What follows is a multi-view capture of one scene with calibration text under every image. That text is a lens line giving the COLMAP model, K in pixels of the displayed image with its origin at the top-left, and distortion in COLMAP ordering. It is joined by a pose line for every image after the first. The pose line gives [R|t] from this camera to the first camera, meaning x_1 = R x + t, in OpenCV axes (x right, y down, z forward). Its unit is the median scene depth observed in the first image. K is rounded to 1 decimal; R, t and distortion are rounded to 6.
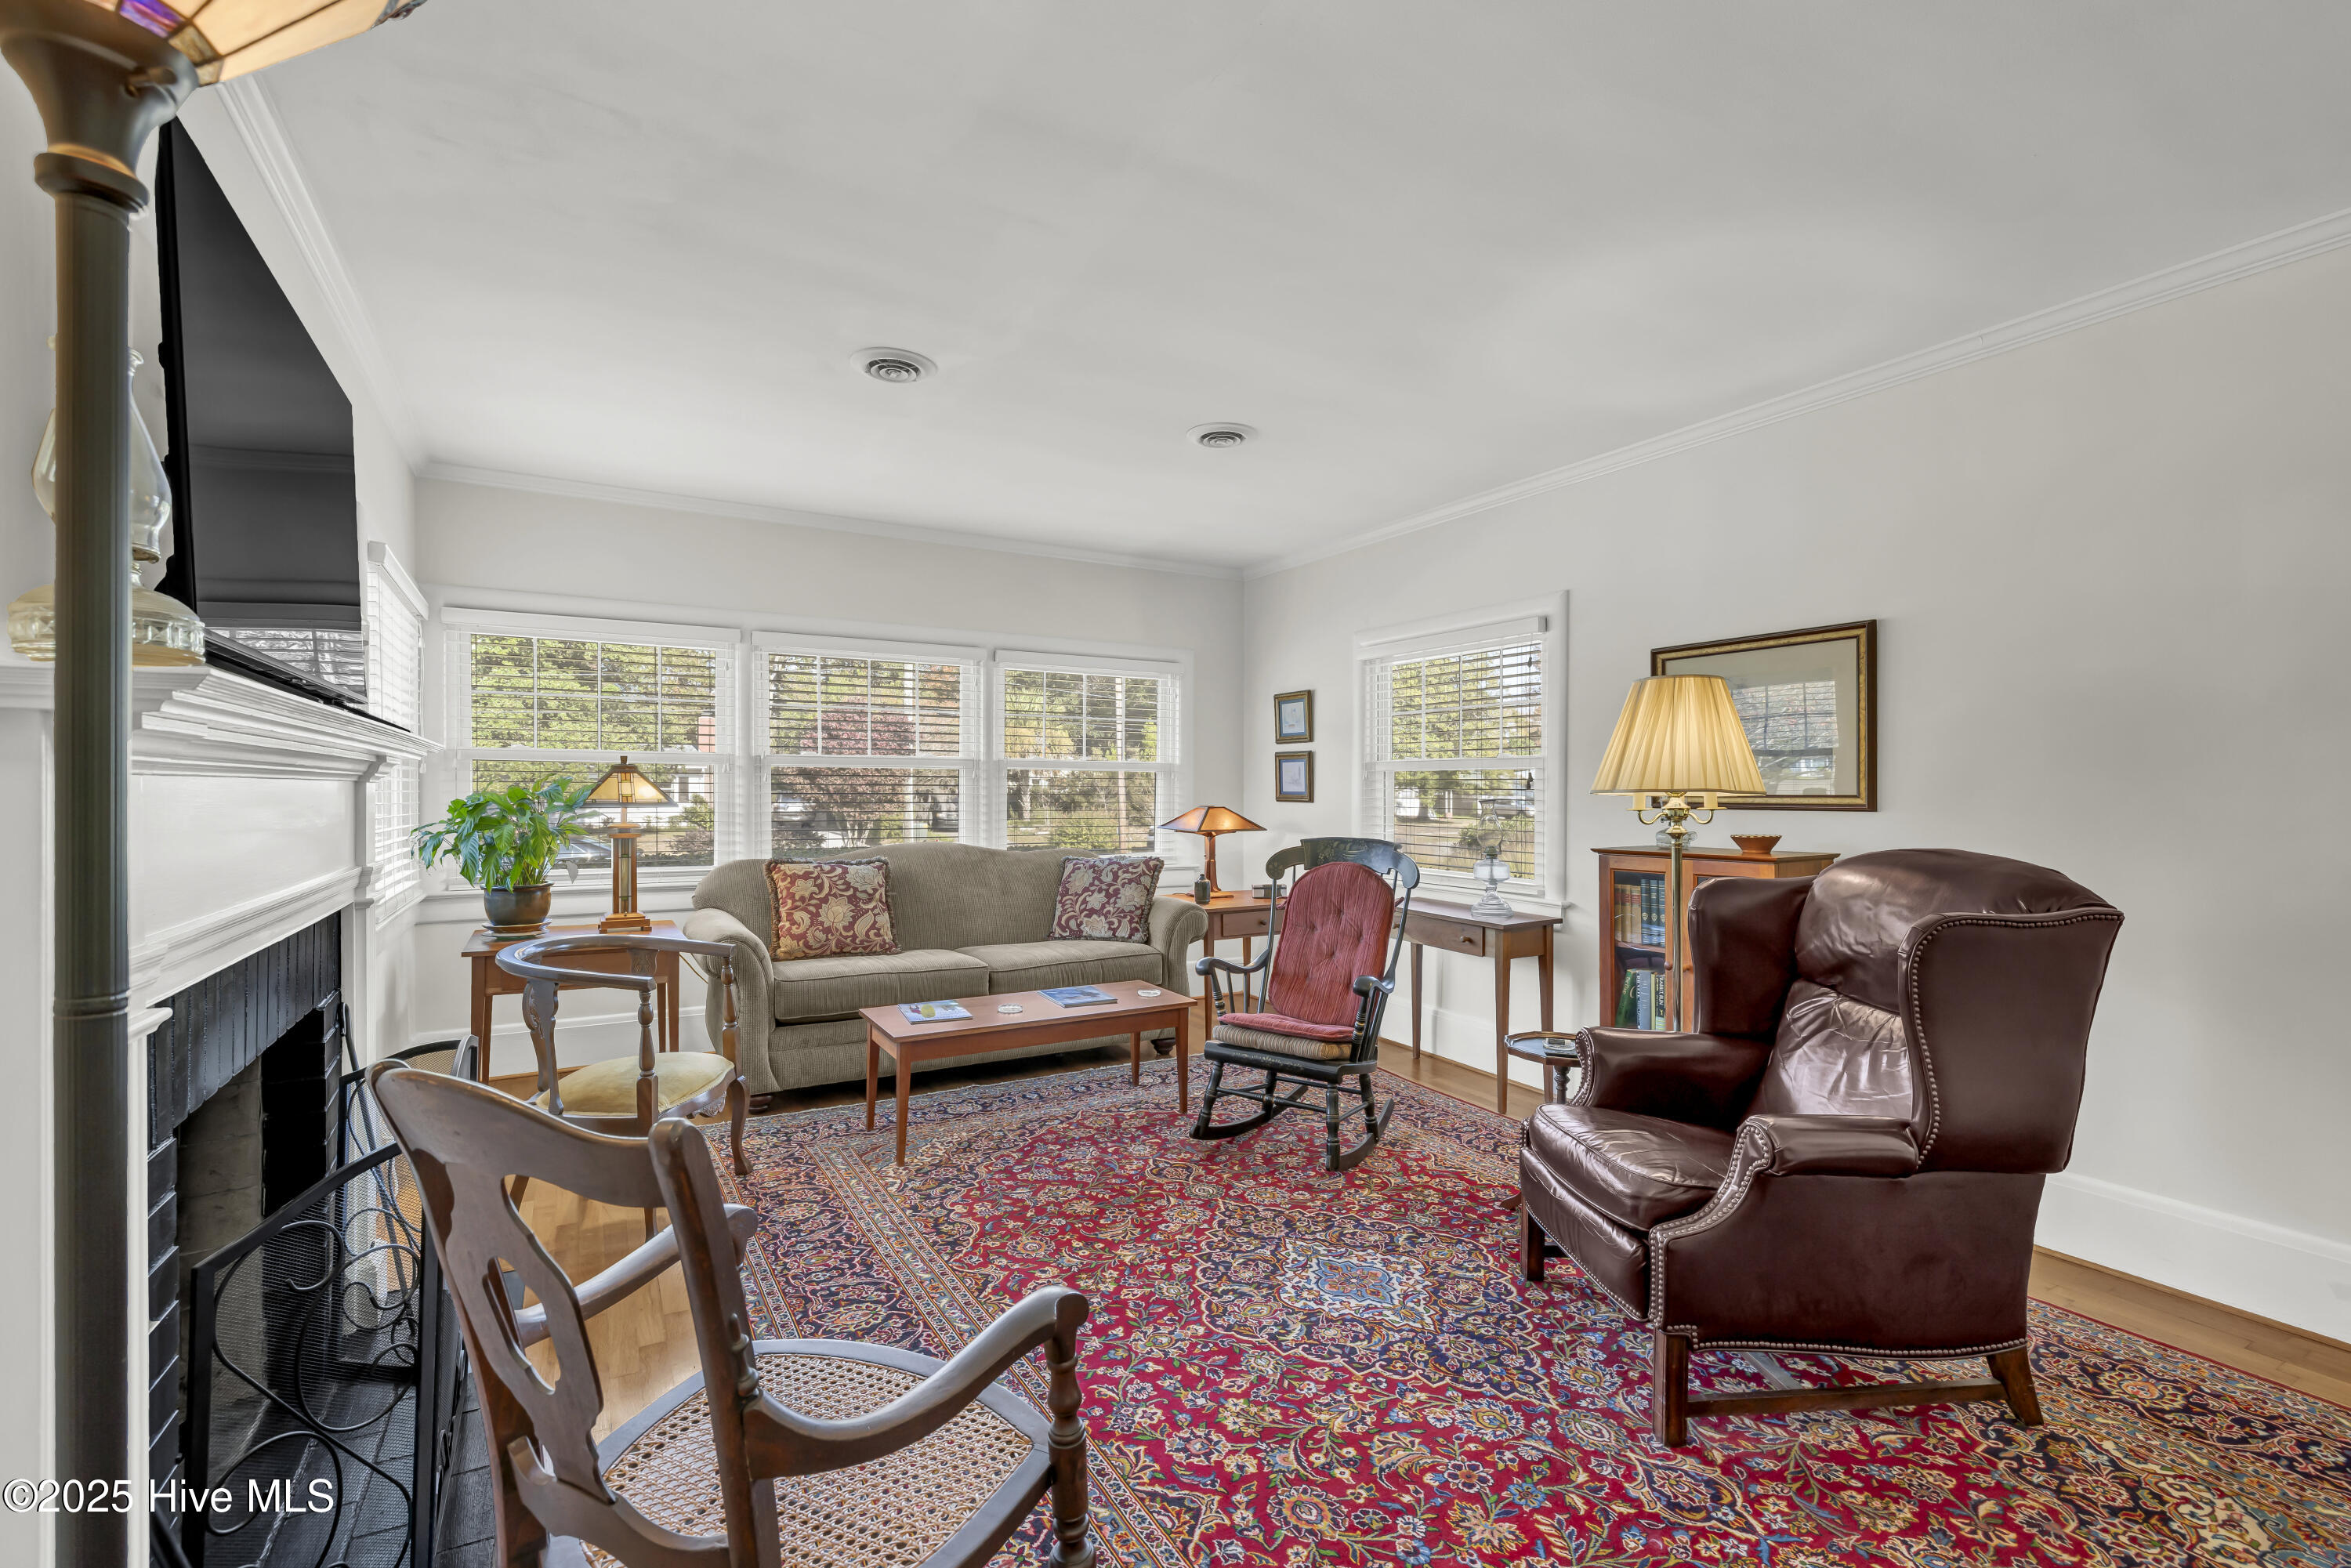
lens RADIAL K [[1020.6, 0, 1168.7], [0, 1020.6, 778.4], [0, 0, 1]] dist [0.001166, -0.000664]
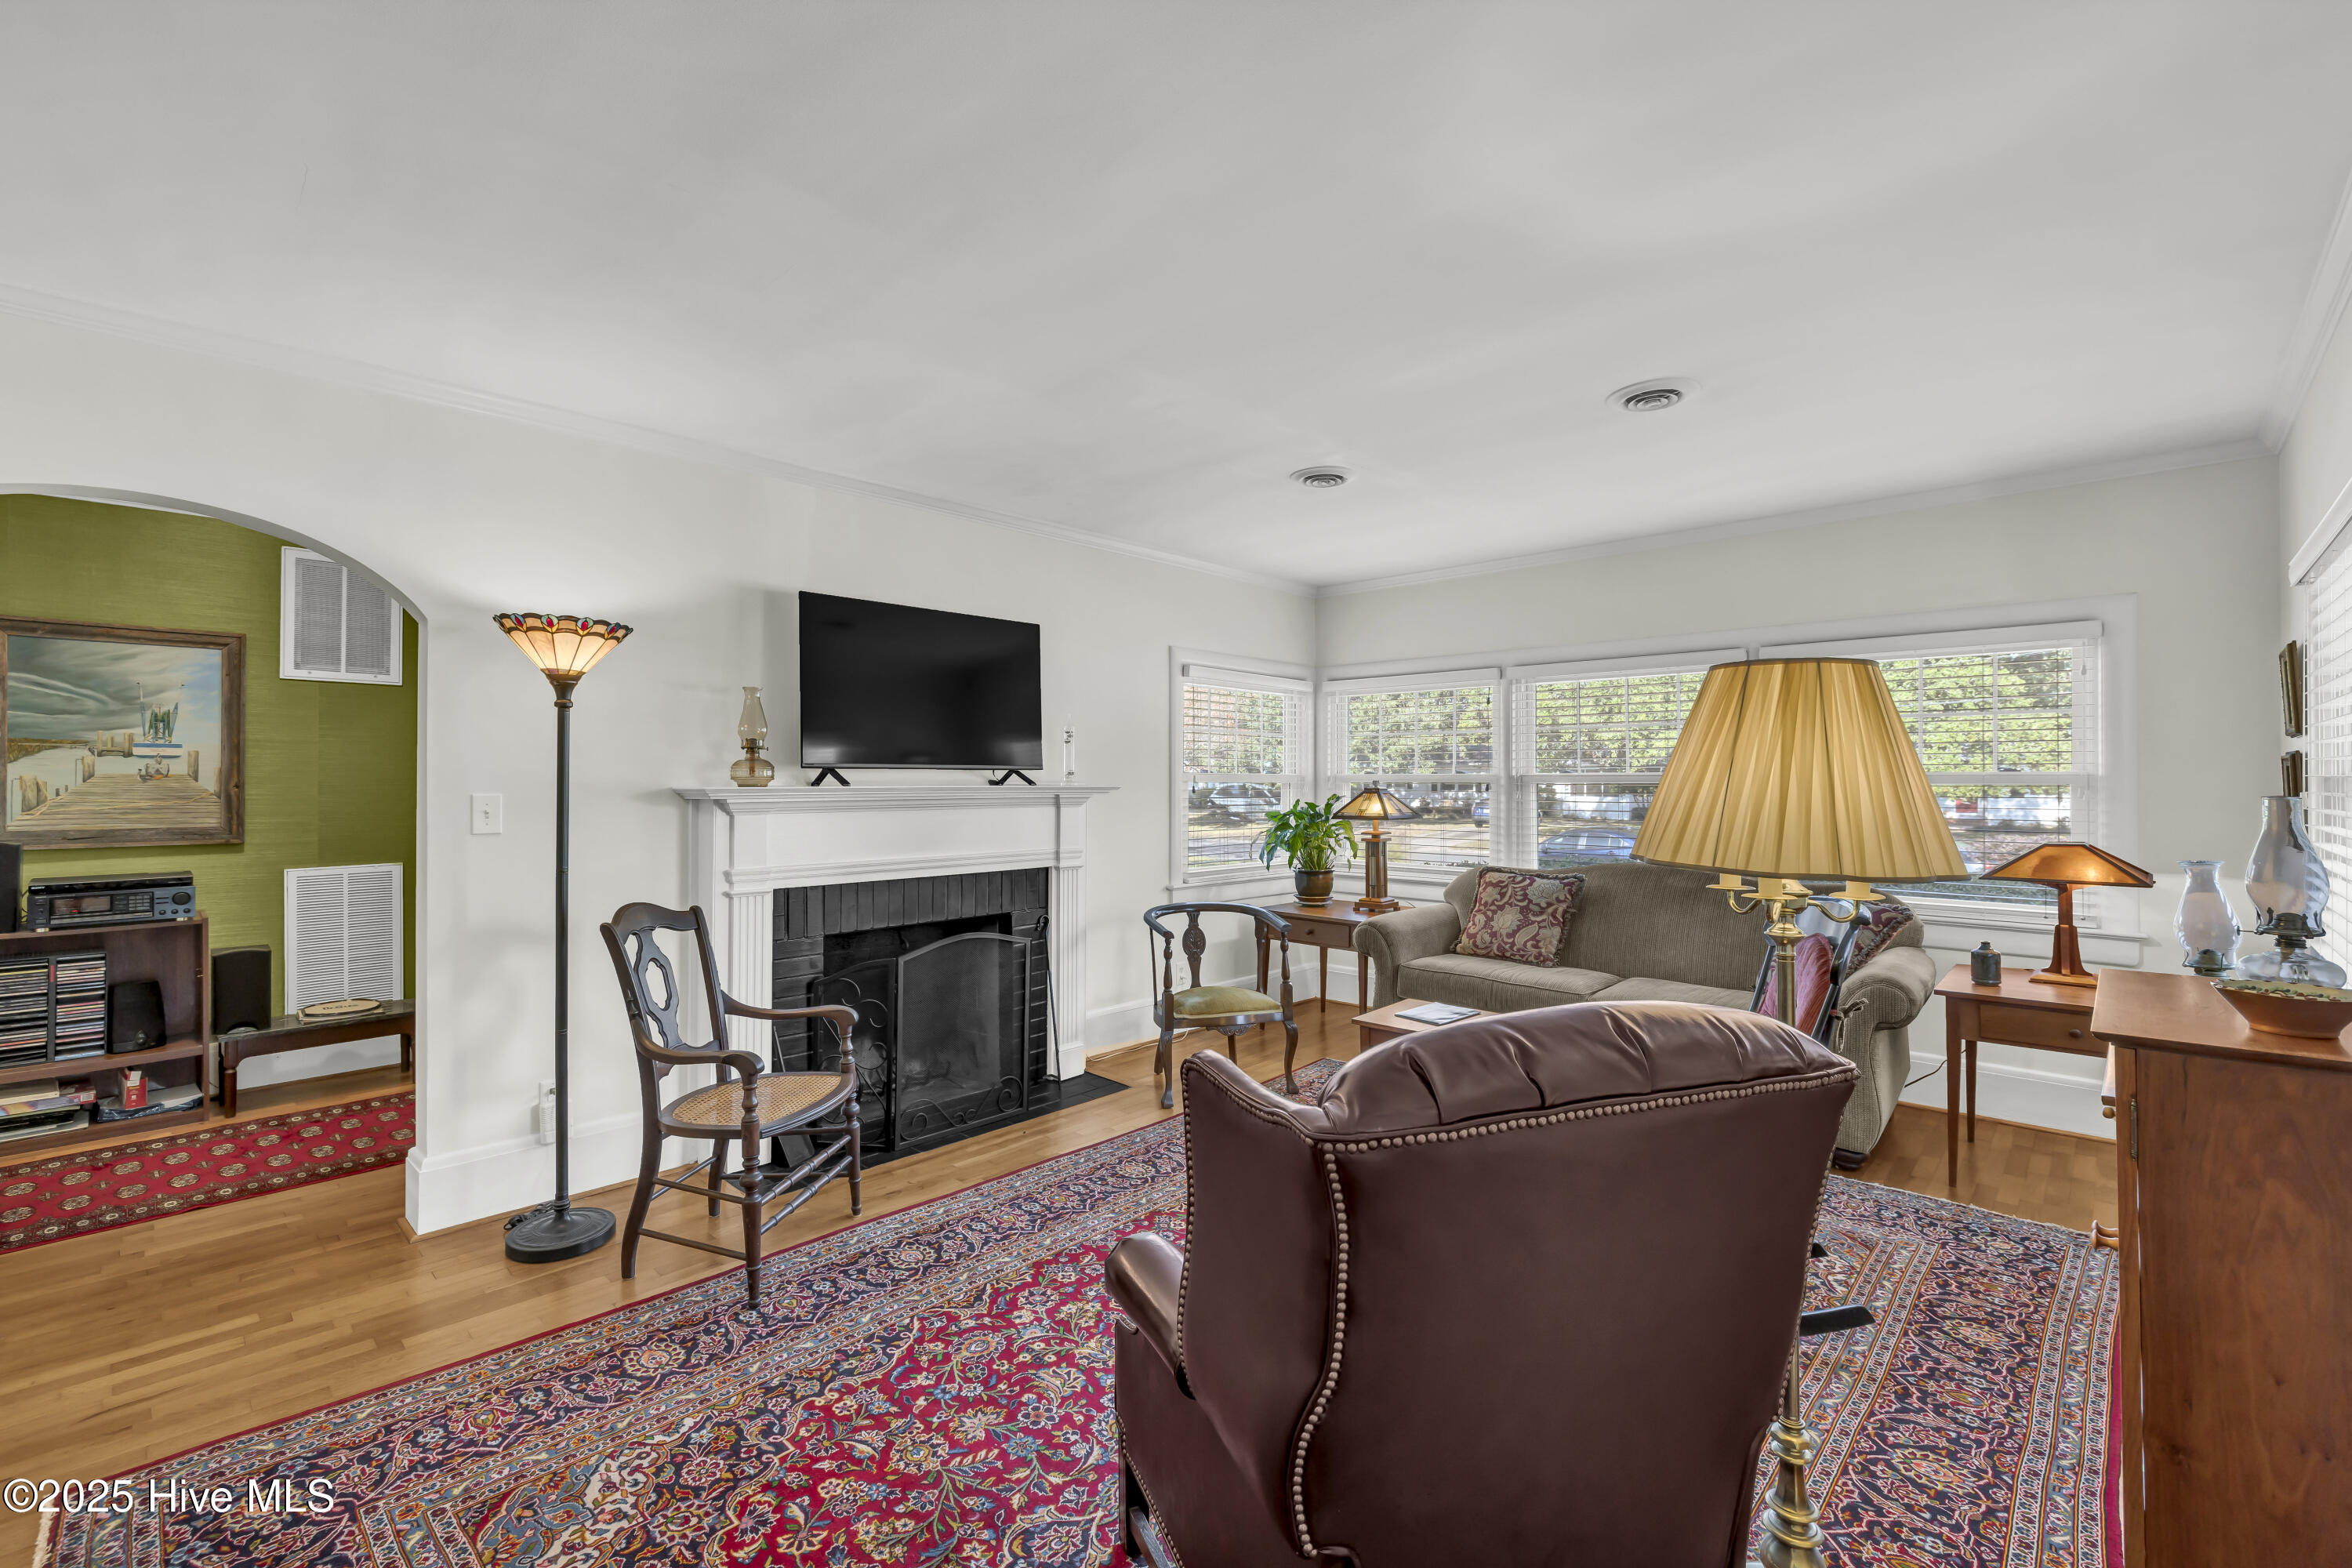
lens RADIAL K [[1021.1, 0, 1169.2], [0, 1021.1, 778.4], [0, 0, 1]] dist [0.001166, -0.000664]
pose [[0.280599, -0.004549, -0.959814, 1.182125], [0.012787, 0.999918, -0.001000, -0.045288], [0.959740, -0.011993, 0.280634, 0.654617]]
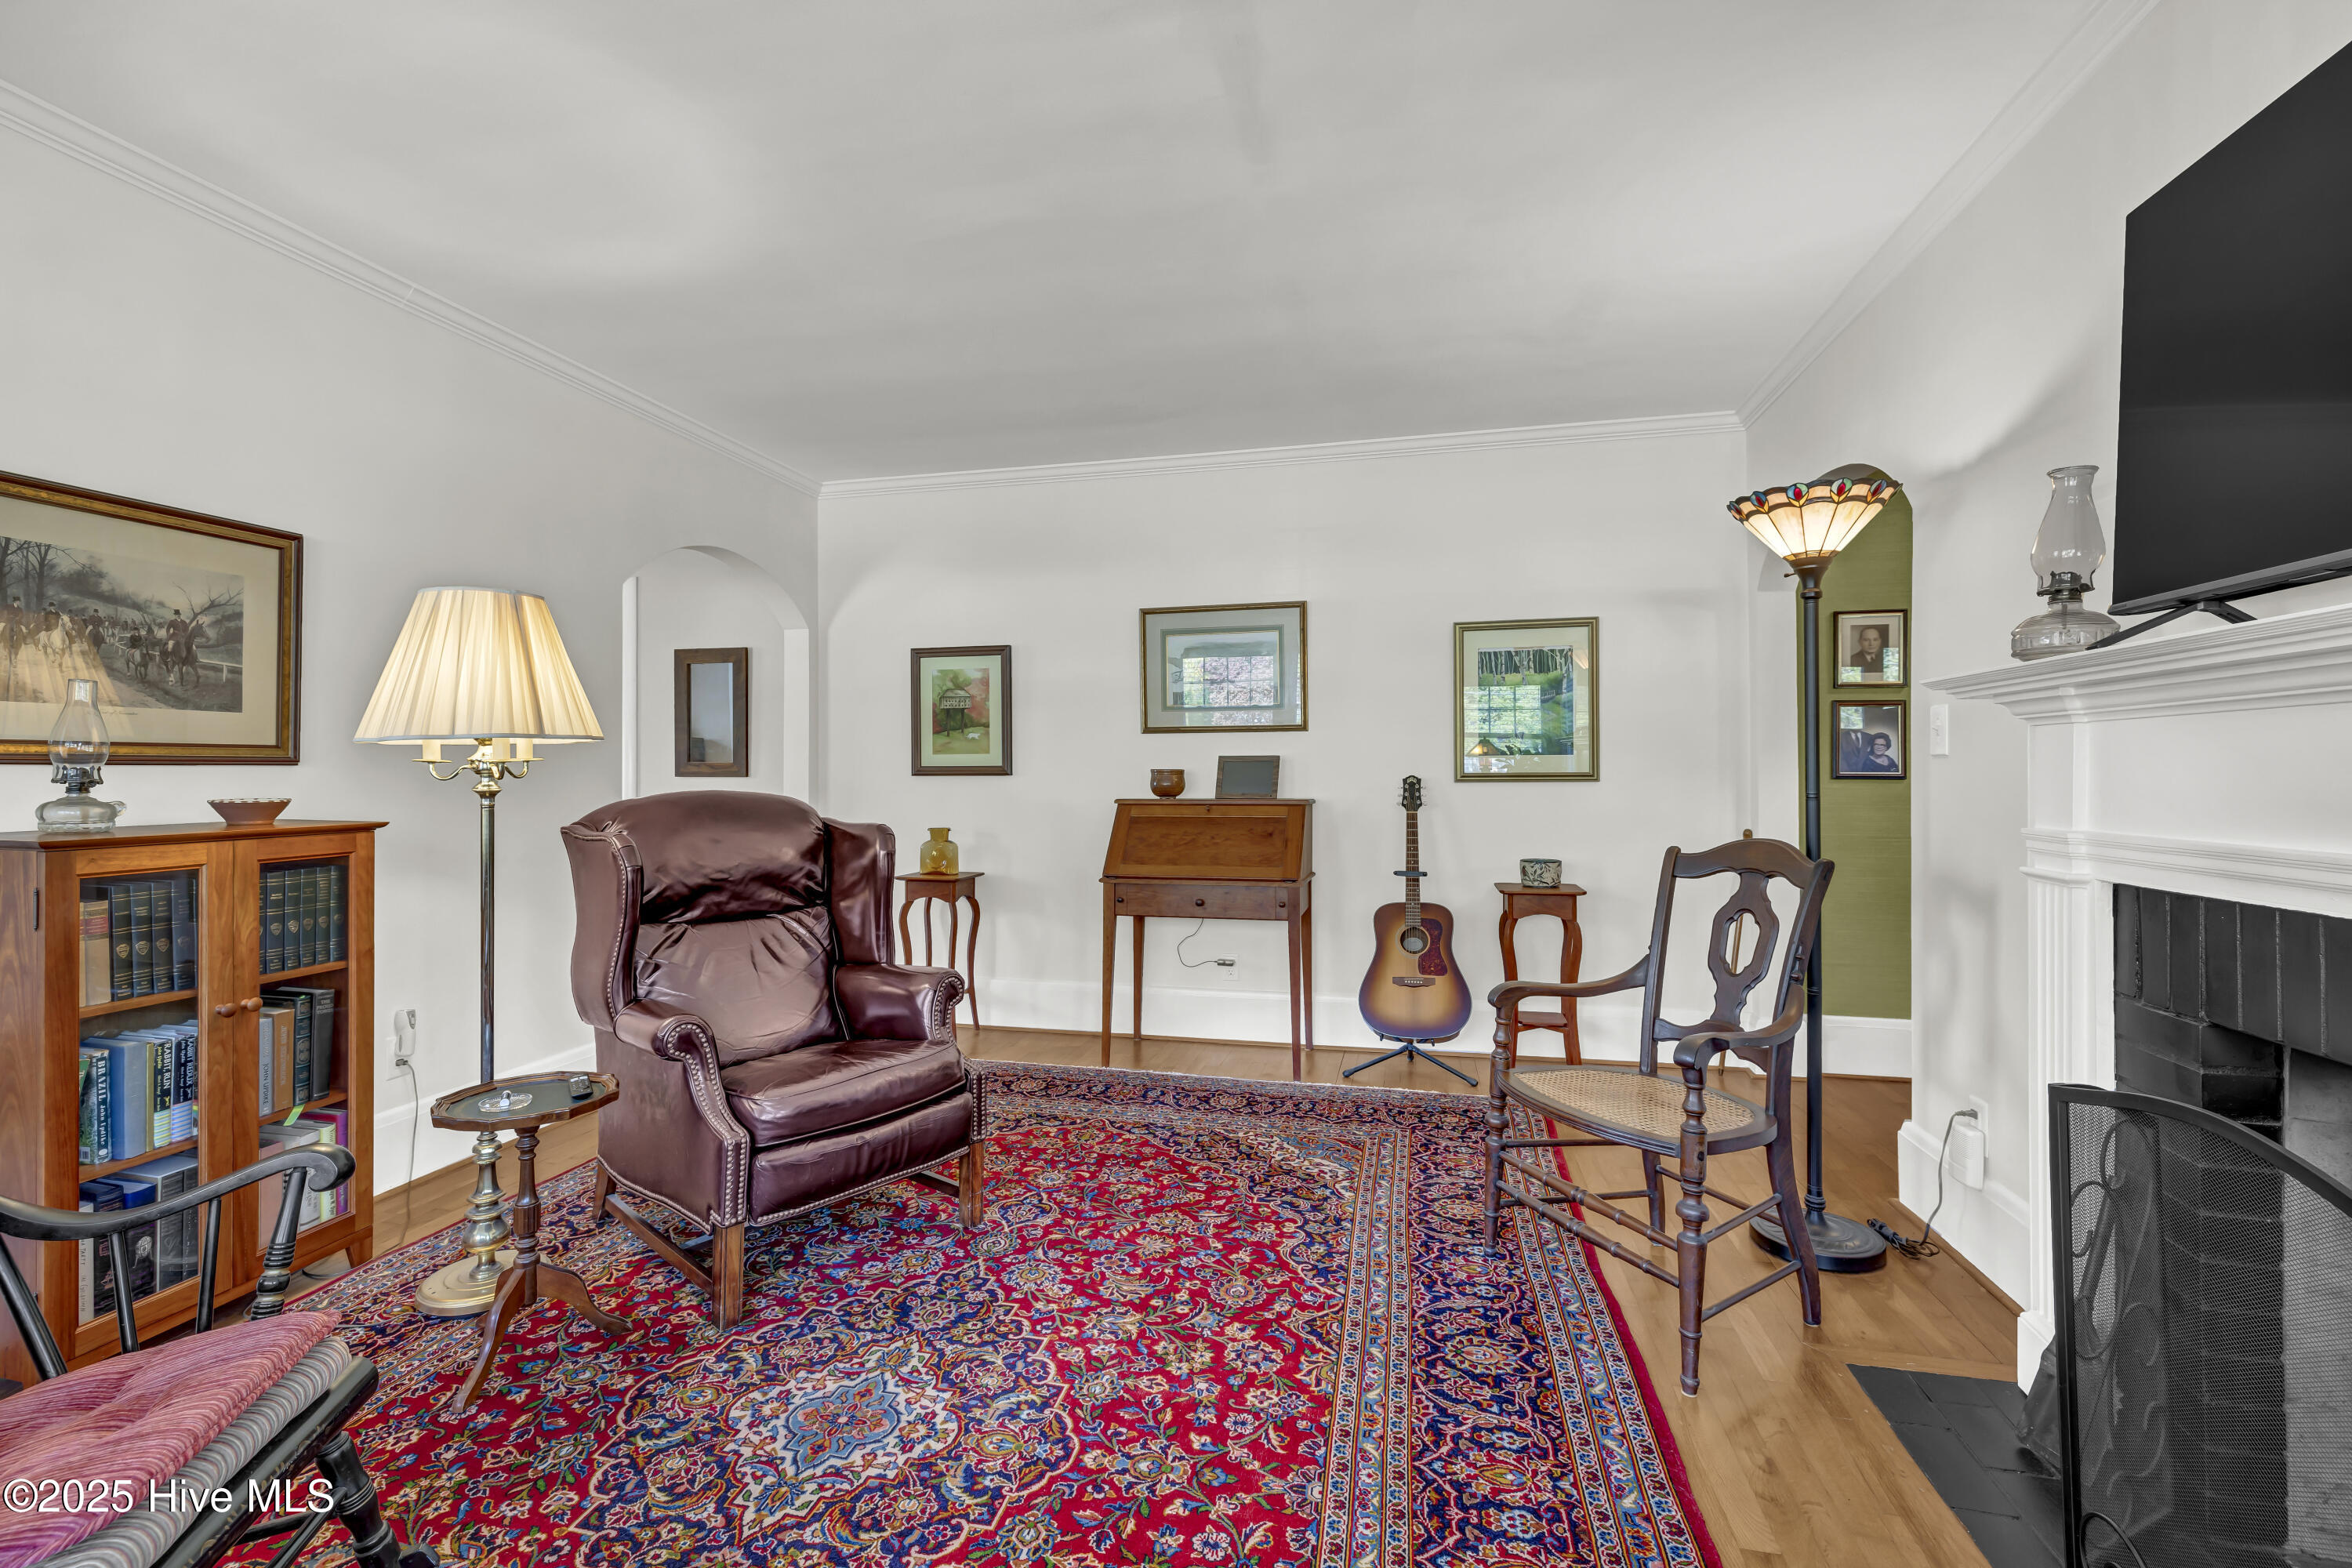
lens RADIAL K [[1005.3, 0, 1165.4], [0, 1005.3, 763.5], [0, 0, 1]] dist [0.001012, -0.000065]
pose [[-0.725104, 0.004105, 0.688627, -0.517660], [-0.010723, 0.999794, -0.017250, 0.050373], [-0.688556, -0.019892, -0.724910, 1.517148]]
